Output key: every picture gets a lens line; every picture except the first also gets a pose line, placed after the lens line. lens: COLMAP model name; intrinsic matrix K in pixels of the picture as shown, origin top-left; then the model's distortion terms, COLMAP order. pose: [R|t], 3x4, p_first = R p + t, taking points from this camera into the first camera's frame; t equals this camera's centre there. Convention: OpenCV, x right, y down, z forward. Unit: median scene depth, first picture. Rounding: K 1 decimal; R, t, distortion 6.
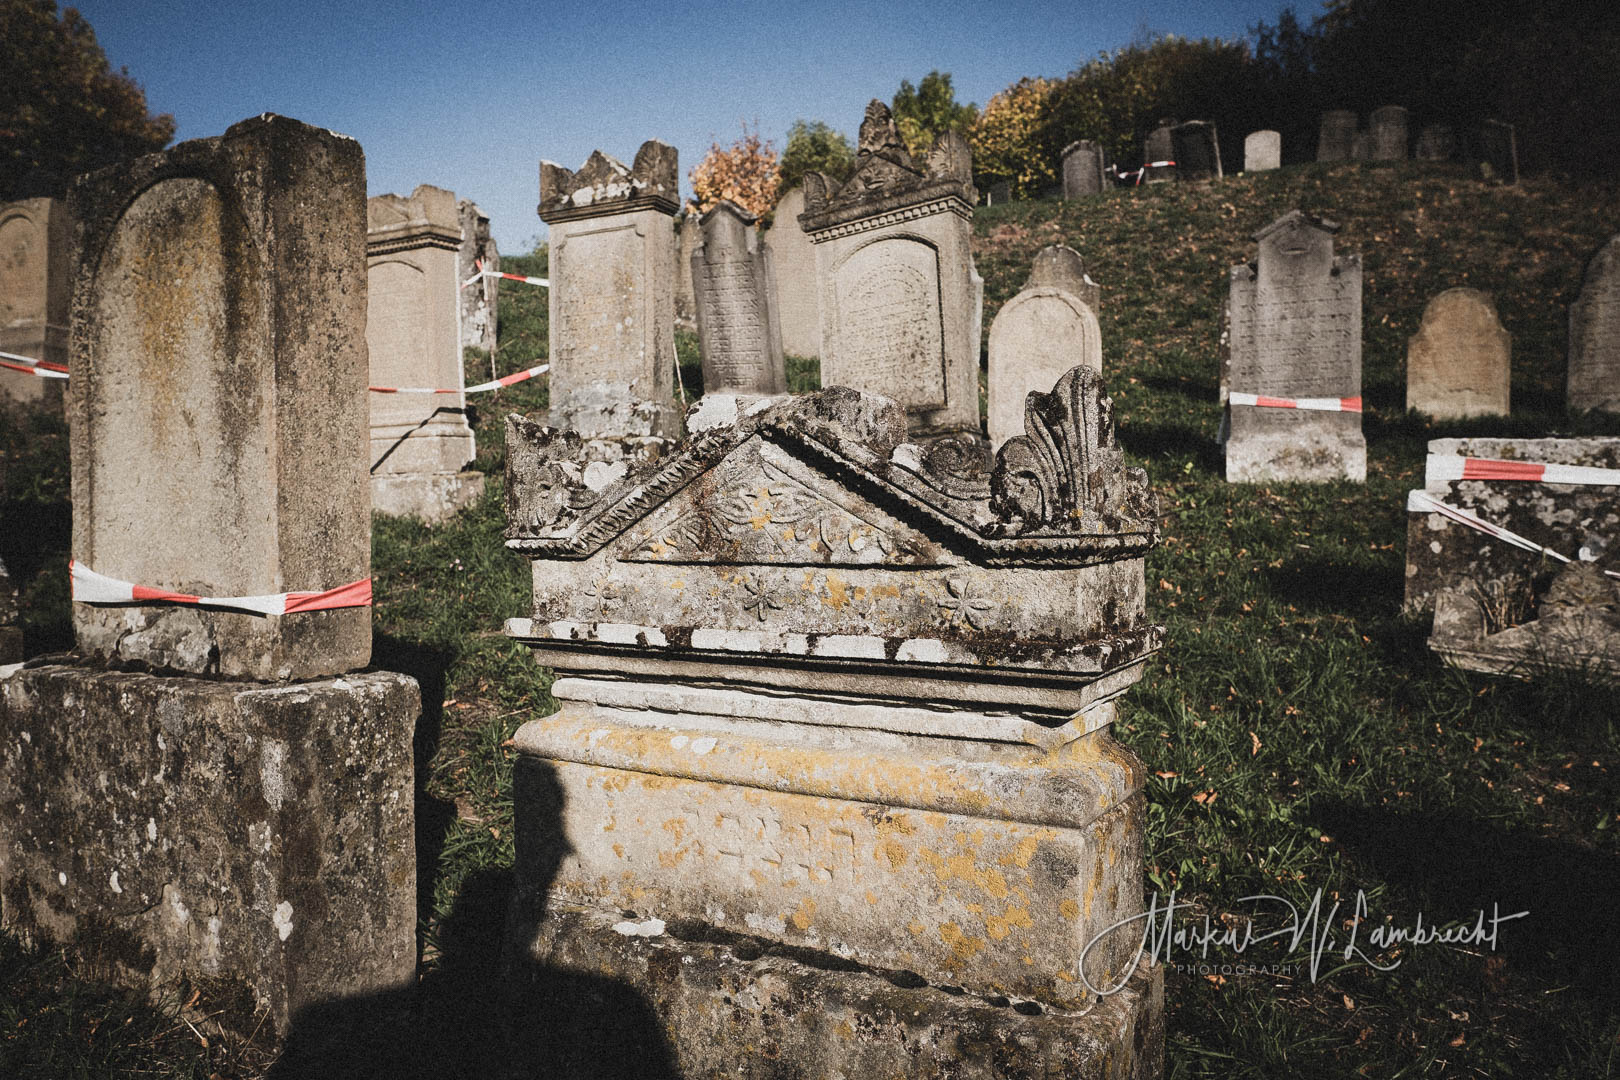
lens RADIAL K [[1128.1, 0, 810.0], [0, 1128.1, 540.0], [0, 0, 1]] dist [-0.005361, 0.001100]
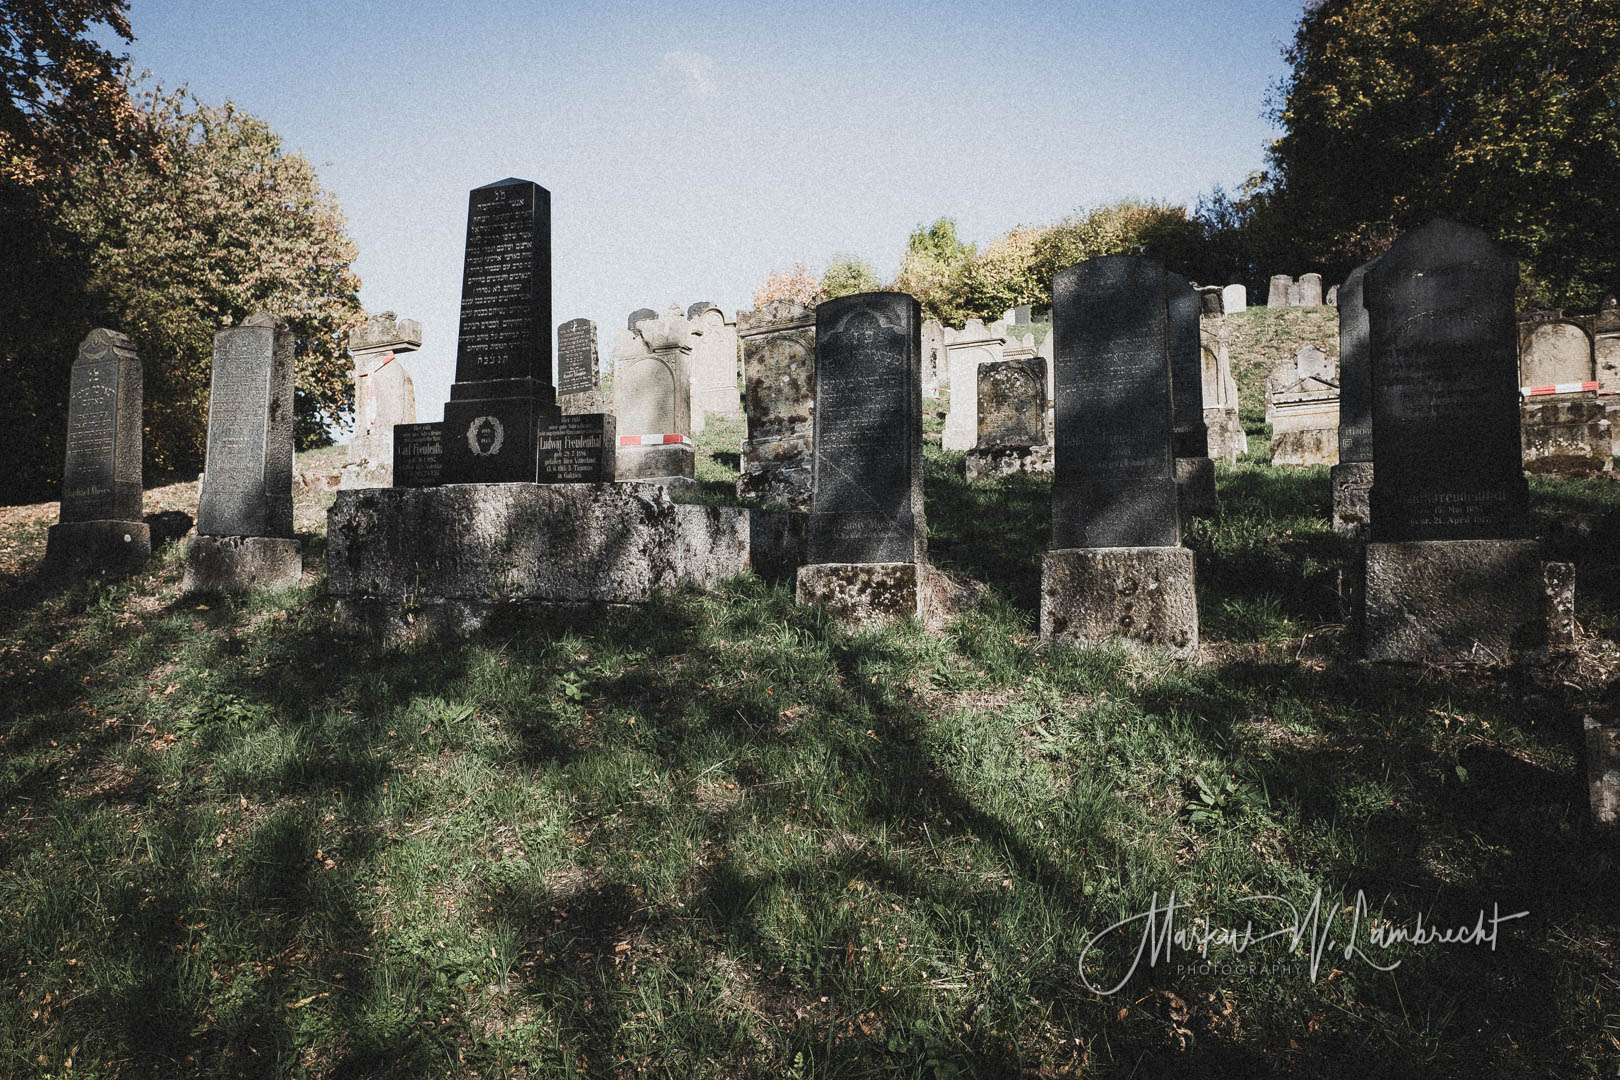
lens RADIAL K [[1128.1, 0, 810.0], [0, 1128.1, 540.0], [0, 0, 1]] dist [-0.005361, 0.001100]
pose [[0.997164, 0.000185, 0.075259, -0.151350], [0.006292, 0.996290, -0.085823, 0.062858], [-0.074995, 0.086054, 0.993464, -0.244766]]
